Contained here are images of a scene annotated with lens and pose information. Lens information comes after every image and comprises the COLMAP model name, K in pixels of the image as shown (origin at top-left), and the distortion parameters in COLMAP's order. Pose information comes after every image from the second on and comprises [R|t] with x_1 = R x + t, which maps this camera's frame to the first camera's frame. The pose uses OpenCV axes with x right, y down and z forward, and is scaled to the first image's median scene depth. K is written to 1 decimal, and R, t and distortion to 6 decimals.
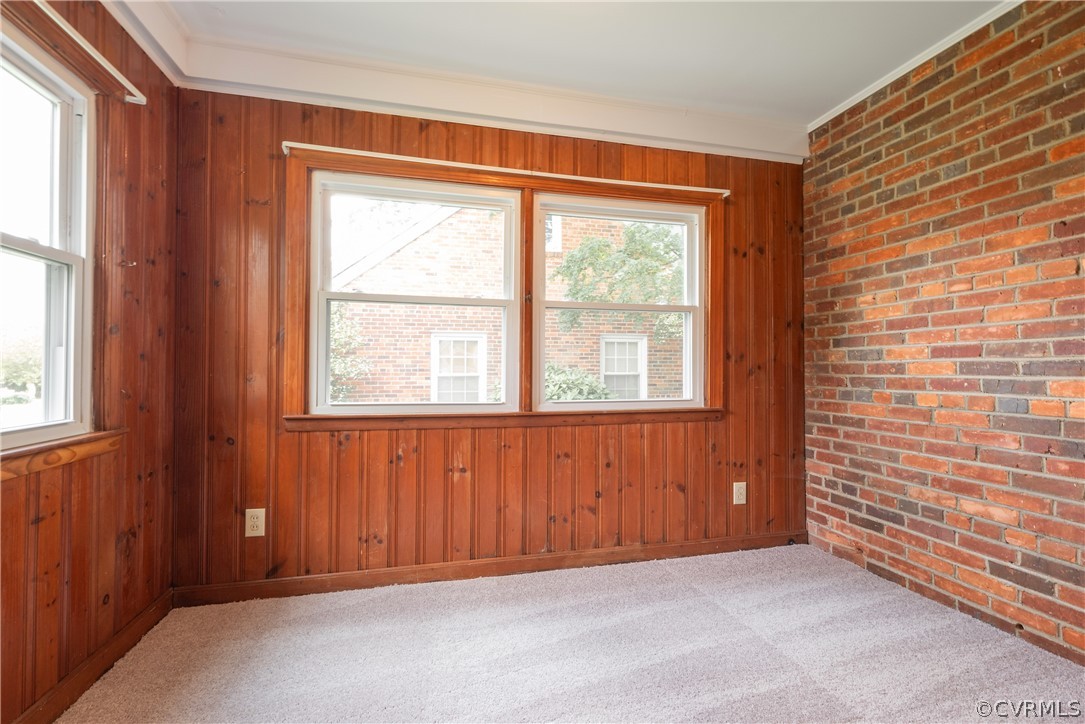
lens RADIAL K [[485.3, 0, 544.3], [0, 485.3, 358.5], [0, 0, 1]] dist [-0.012253, 0.000774]
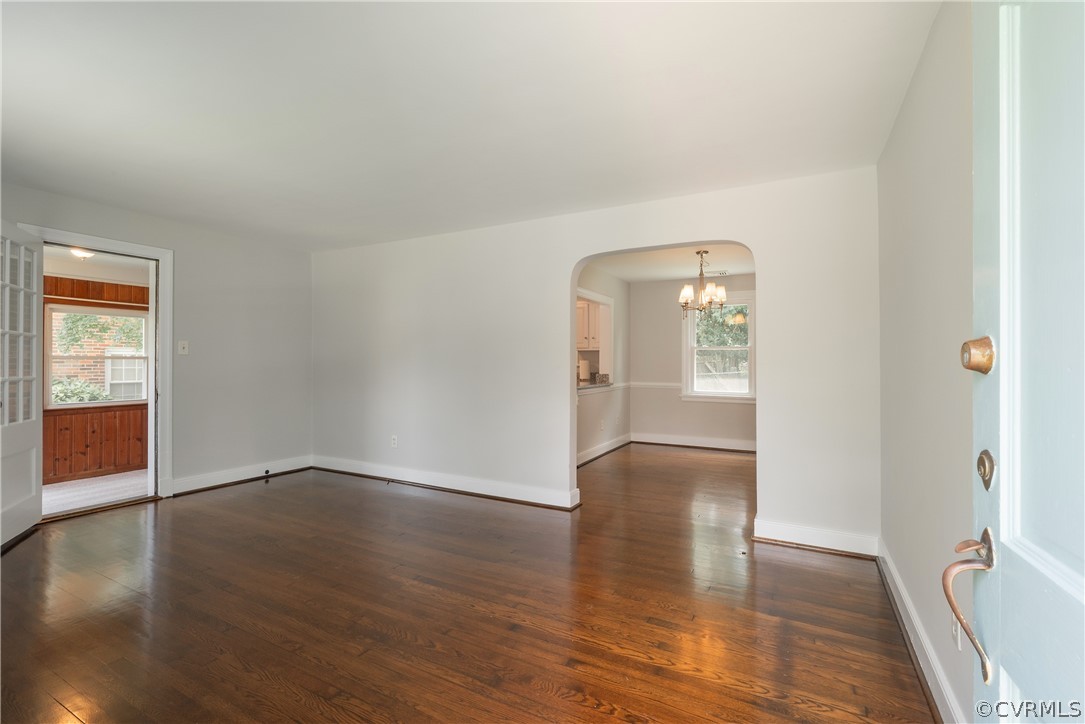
lens RADIAL K [[485.3, 0, 550.2], [0, 485.3, 358.0], [0, 0, 1]] dist [-0.012253, 0.000774]
pose [[0.666562, 0.003704, 0.745441, -0.104464], [-0.006155, 0.999981, 0.000535, -0.118352], [-0.745425, -0.004945, 0.666572, -1.897602]]
